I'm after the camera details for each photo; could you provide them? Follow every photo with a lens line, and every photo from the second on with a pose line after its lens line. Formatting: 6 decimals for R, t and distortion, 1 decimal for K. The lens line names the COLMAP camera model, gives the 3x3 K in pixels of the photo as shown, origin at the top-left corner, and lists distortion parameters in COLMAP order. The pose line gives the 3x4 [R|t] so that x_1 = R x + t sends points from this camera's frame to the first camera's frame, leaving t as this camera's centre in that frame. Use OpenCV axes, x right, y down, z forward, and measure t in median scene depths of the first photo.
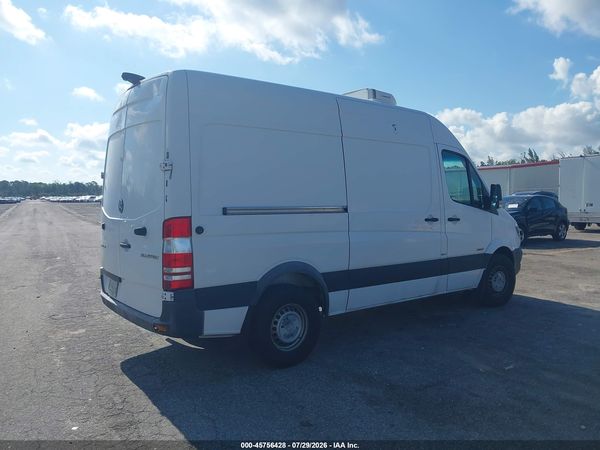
lens RADIAL K [[477.3, 0, 297.9], [0, 477.3, 227.8], [0, 0, 1]] dist [0.002254, -0.006693]
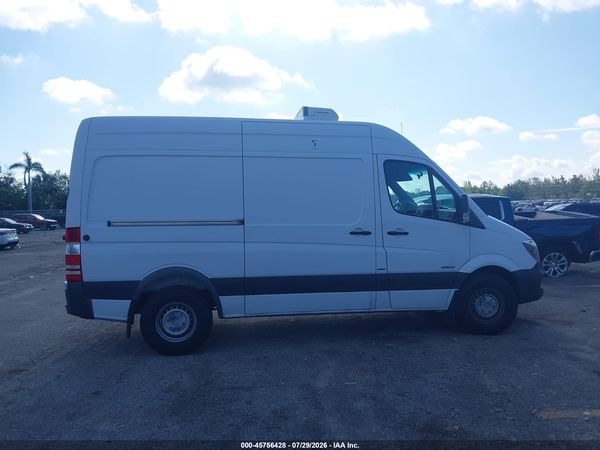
lens RADIAL K [[477.3, 0, 302.1], [0, 477.3, 221.5], [0, 0, 1]] dist [0.002254, -0.006693]
pose [[0.868844, 0.004177, -0.495069, 0.790325], [-0.020638, 0.999401, -0.027788, -0.012959], [0.494656, 0.034360, 0.868409, 0.113493]]
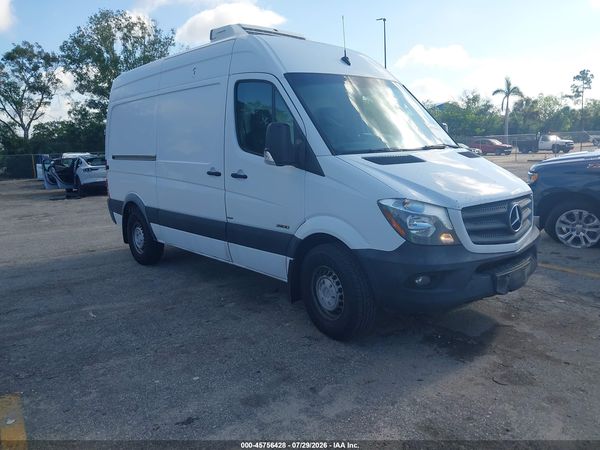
lens RADIAL K [[477.3, 0, 300.3], [0, 477.3, 223.8], [0, 0, 1]] dist [0.002254, -0.006693]
pose [[0.073714, 0.165527, -0.983447, 1.370873], [-0.033973, 0.985974, 0.163406, -0.087314], [0.996701, 0.021366, 0.078303, 1.306211]]
